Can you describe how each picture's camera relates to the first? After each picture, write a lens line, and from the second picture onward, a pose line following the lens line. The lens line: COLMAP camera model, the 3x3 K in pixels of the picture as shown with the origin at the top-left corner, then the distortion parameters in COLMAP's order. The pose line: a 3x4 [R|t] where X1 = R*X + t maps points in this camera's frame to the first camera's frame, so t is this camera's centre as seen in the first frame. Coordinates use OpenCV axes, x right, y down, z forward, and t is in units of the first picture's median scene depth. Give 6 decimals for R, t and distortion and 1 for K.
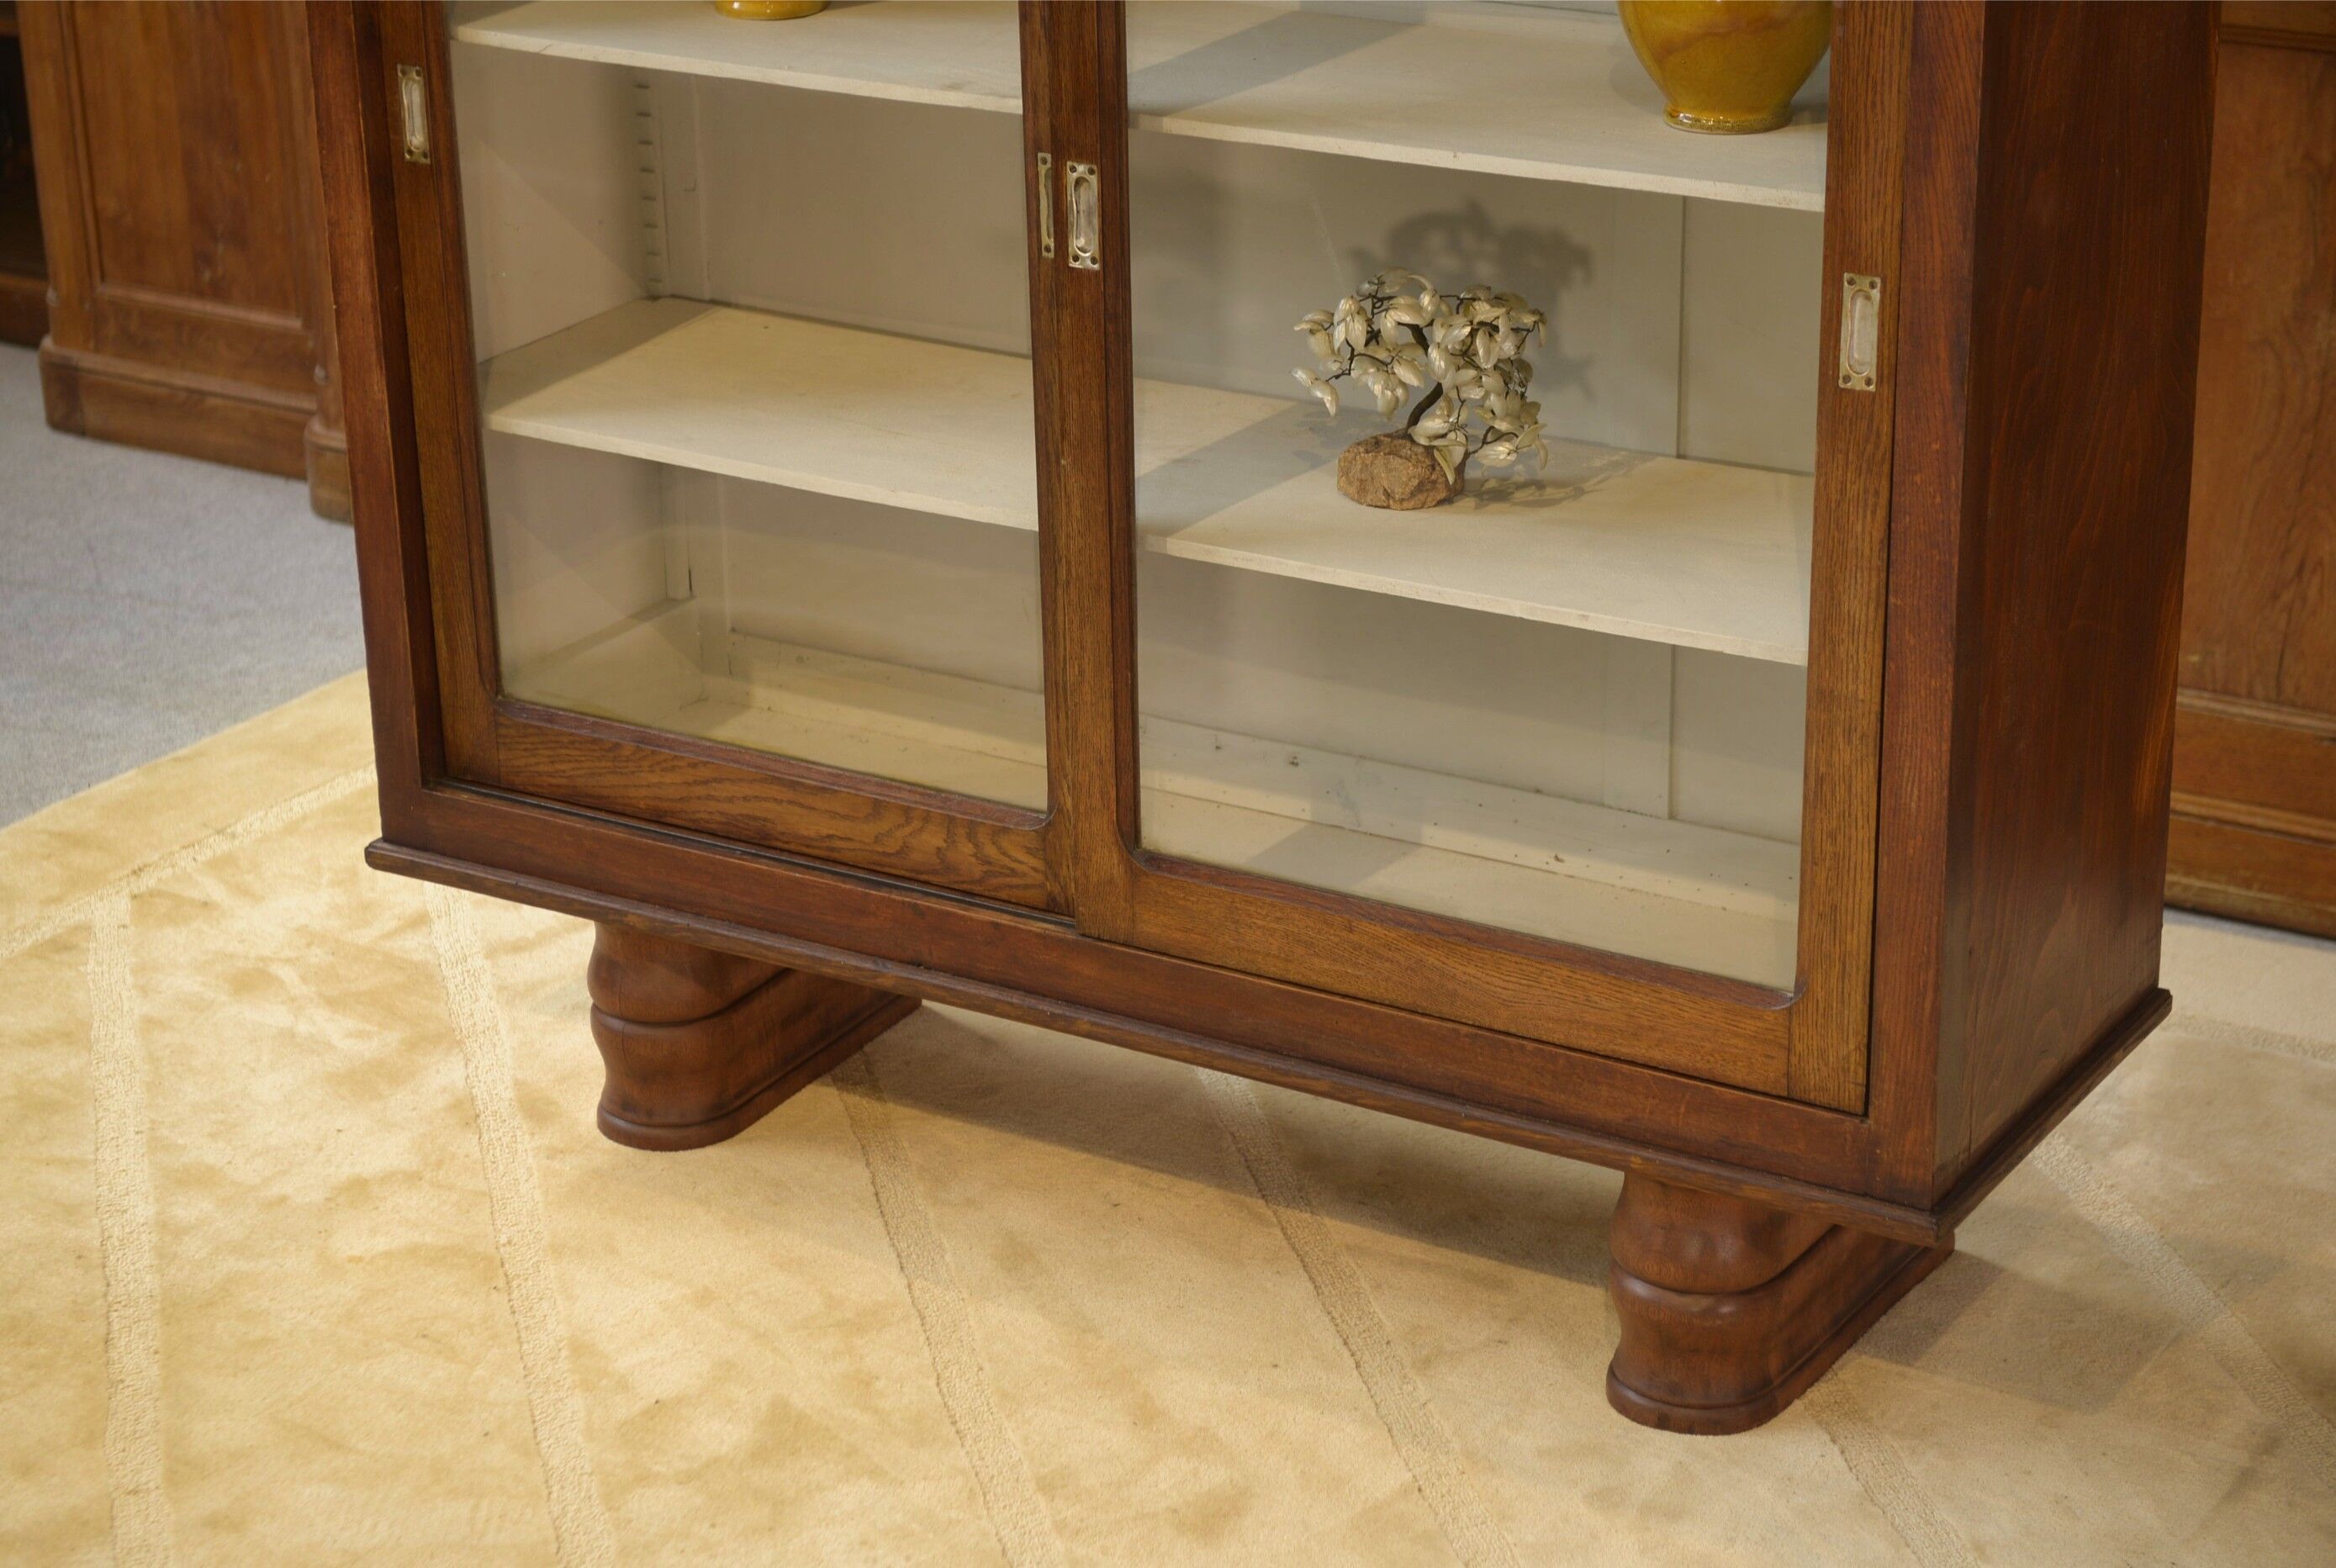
lens RADIAL K [[4708.5, 0, 1100.5], [0, 4708.5, 825.5], [0, 0, 1]] dist [0.146916, -0.564724]
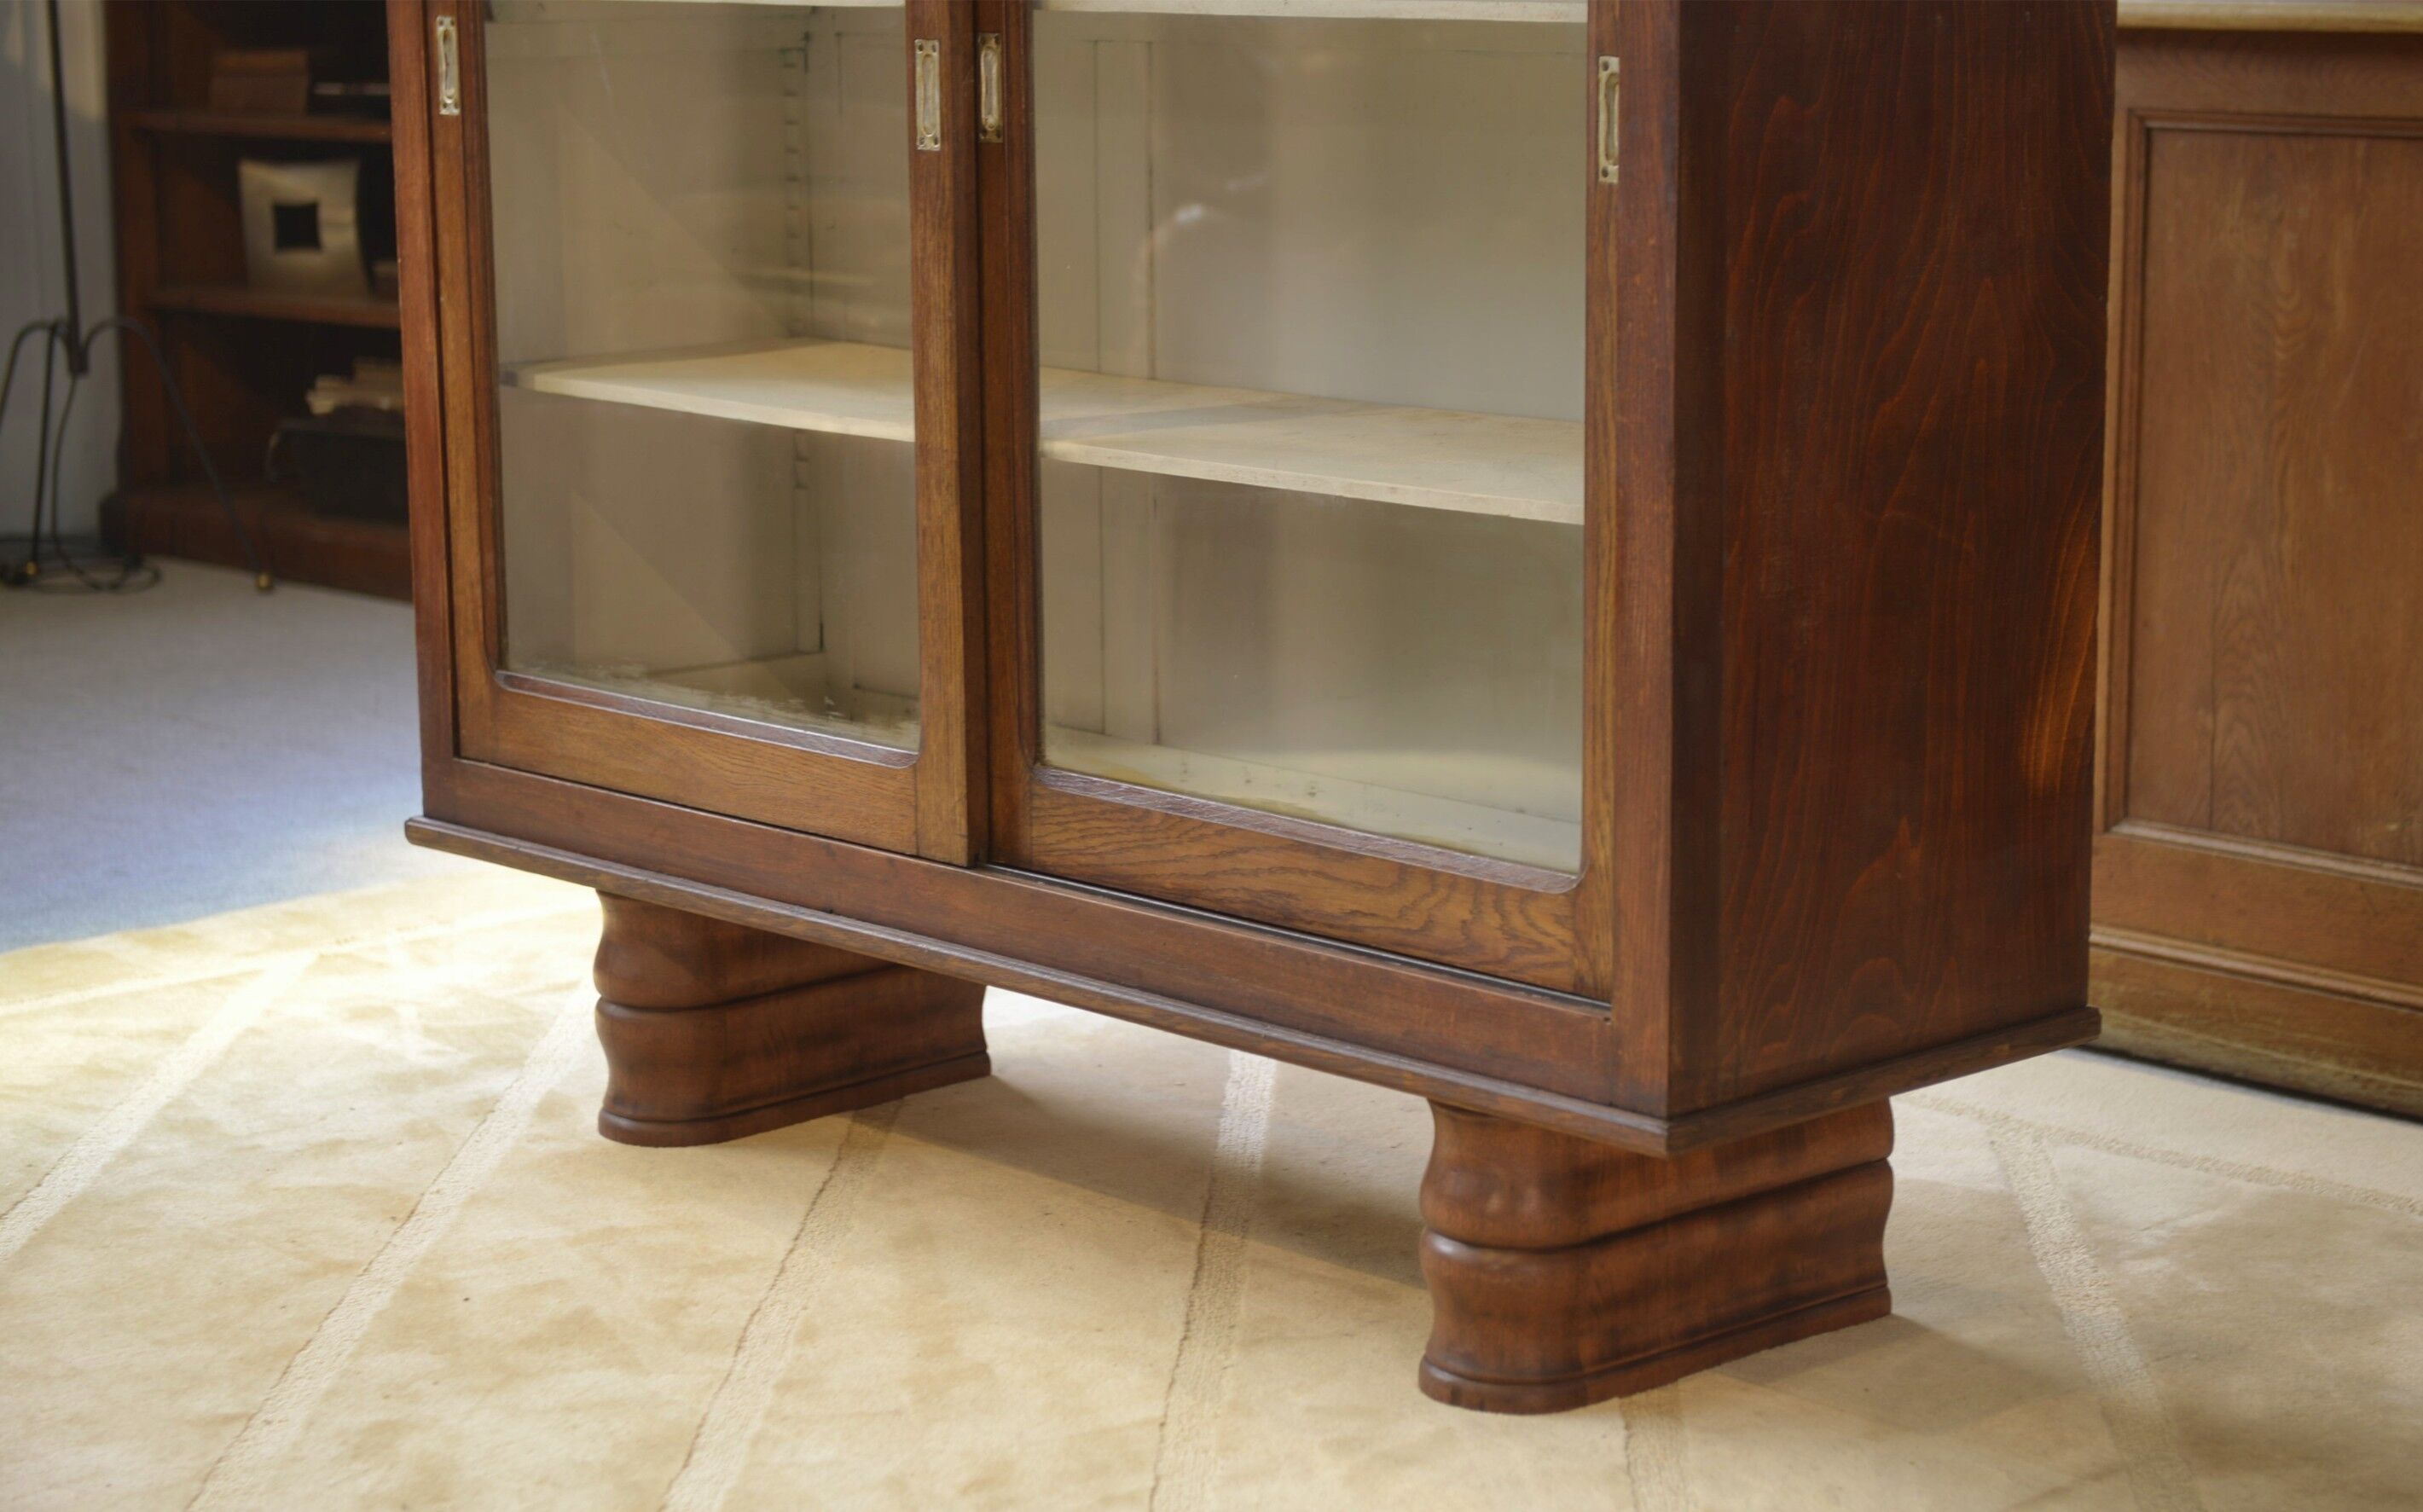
lens RADIAL K [[4772.0, 0, 1223.1], [0, 4772.0, 802.4], [0, 0, 1]] dist [0.135546, -0.472980]
pose [[0.968019, 0.066353, -0.241945, 0.272754], [-0.110273, 0.978769, -0.172777, 0.166760], [0.225344, 0.193931, 0.954783, 0.077542]]
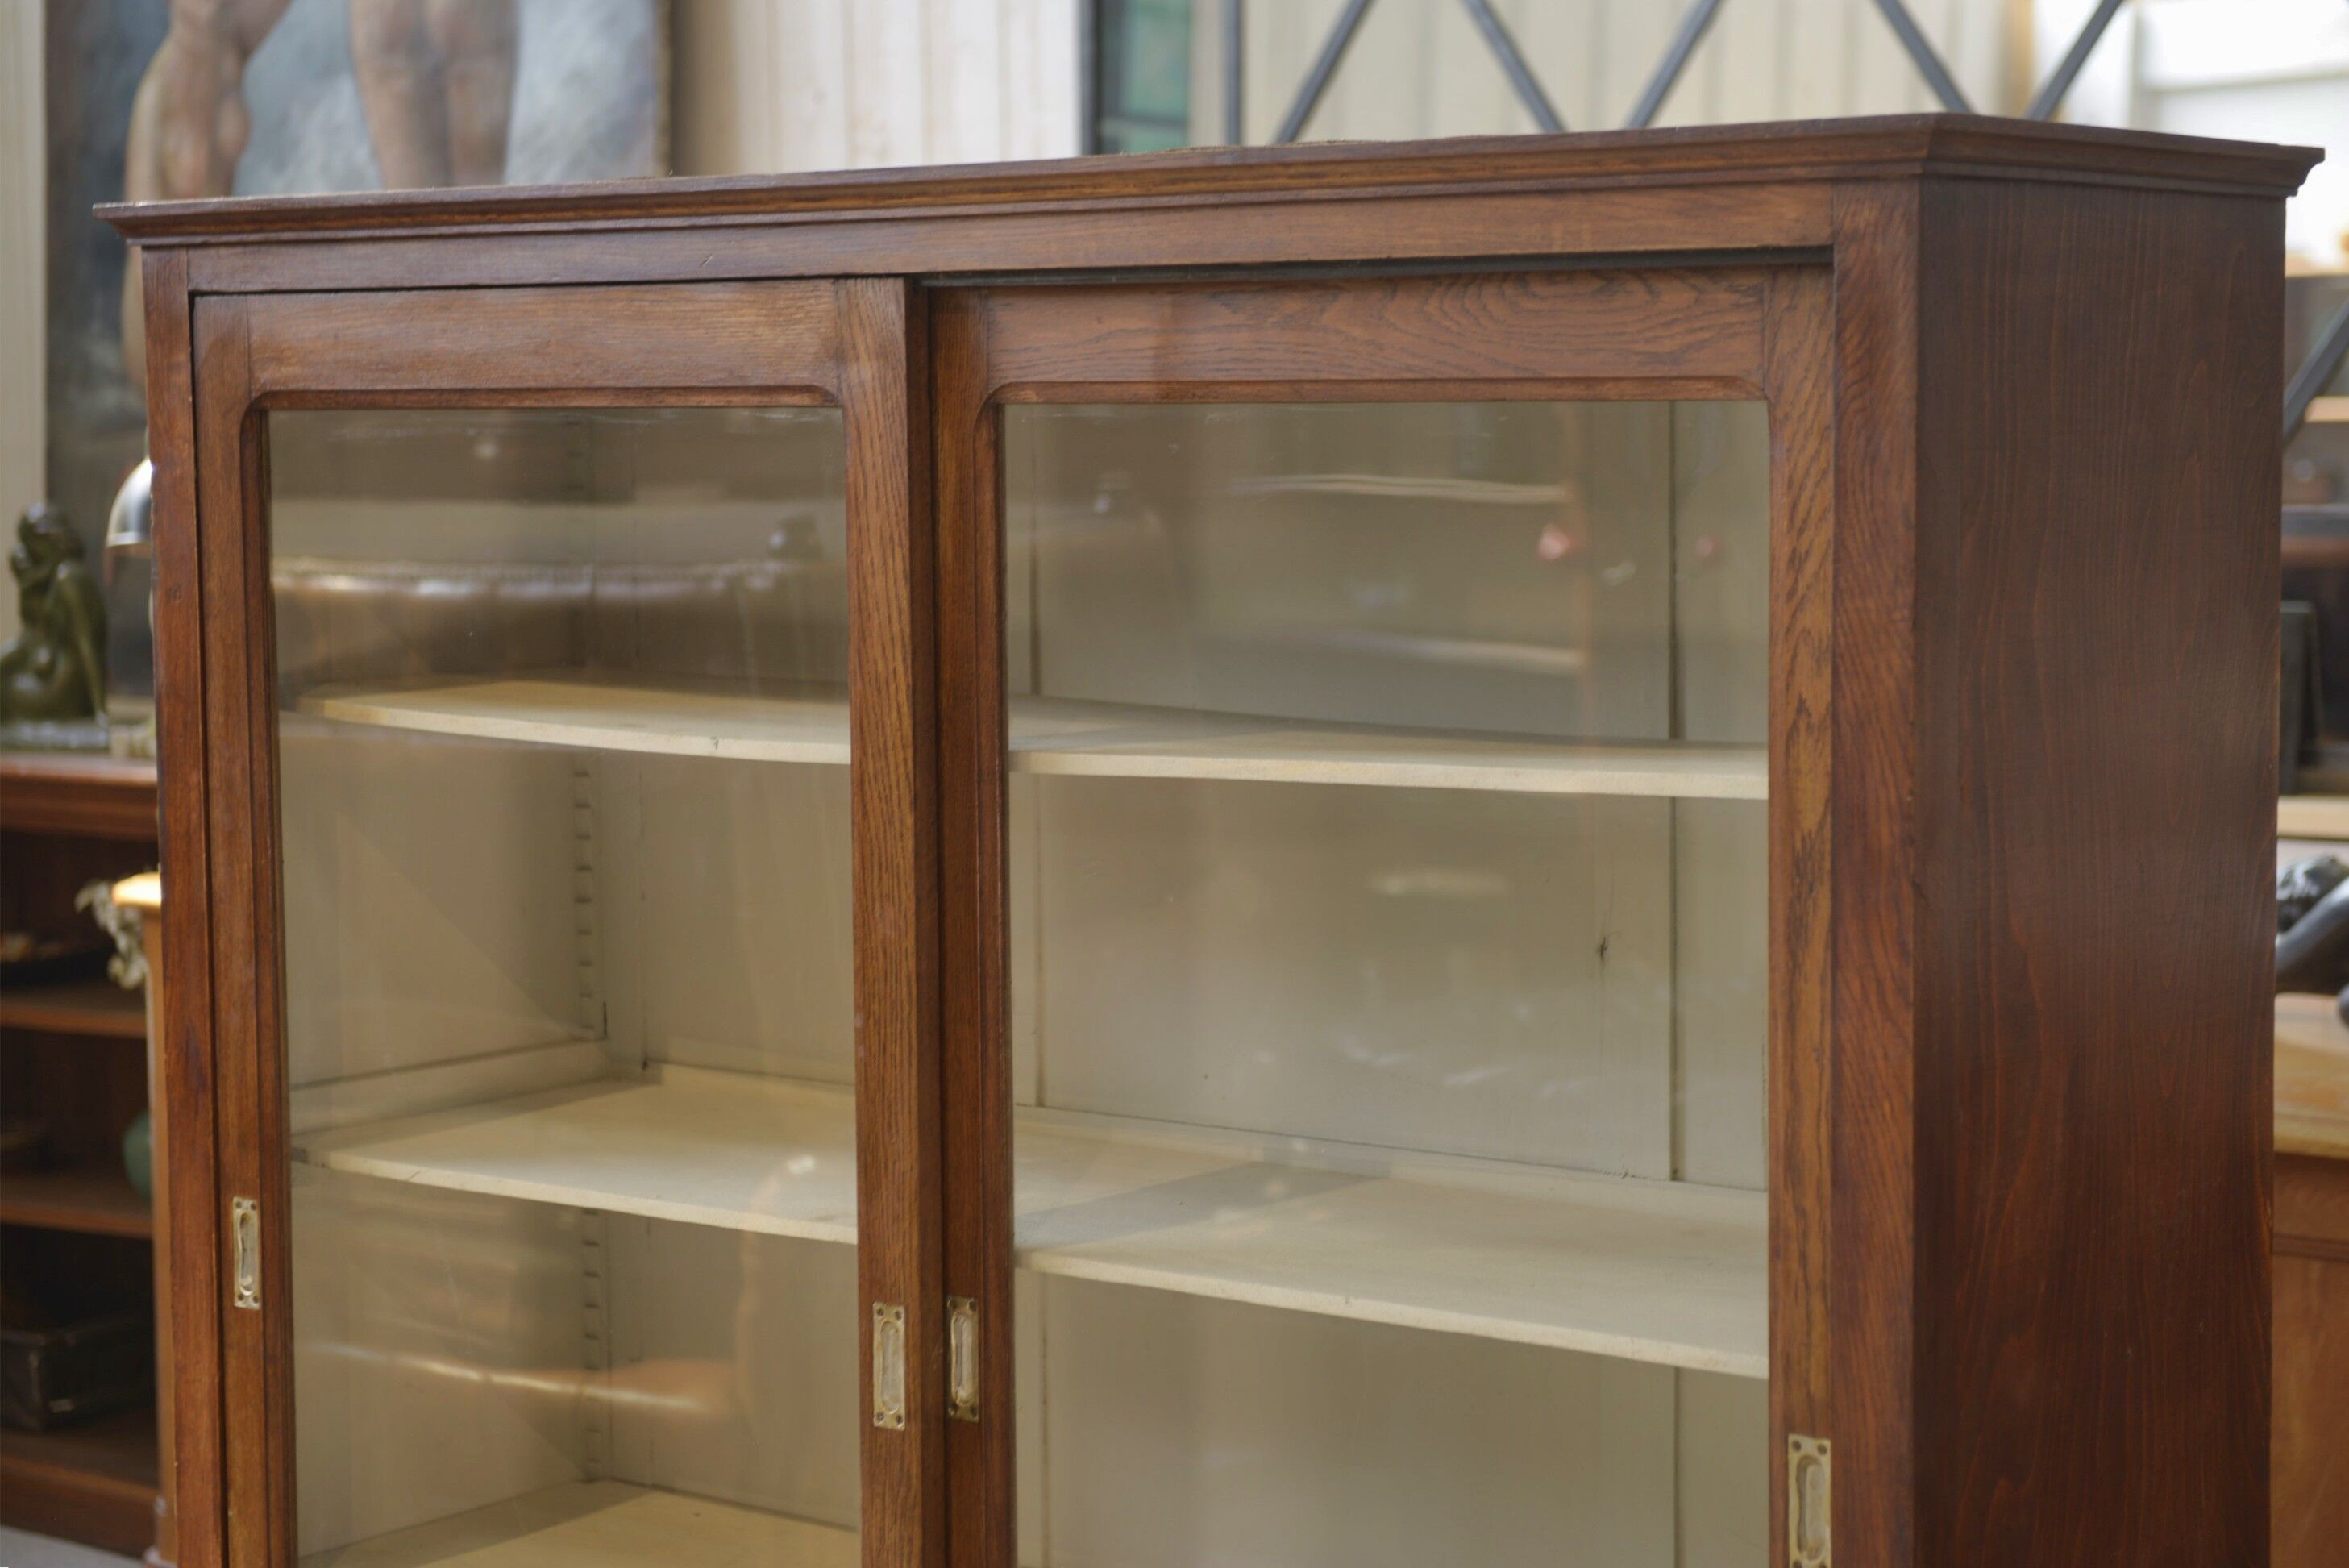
lens RADIAL K [[4506.7, 0, 1174.5], [0, 4506.7, 784.0], [0, 0, 1]] dist [0.143369, -0.418696]
pose [[0.994726, 0.026025, -0.099214, 0.106970], [-0.053925, 0.955501, -0.290016, 0.005342], [0.087251, 0.293837, 0.951865, 0.173297]]
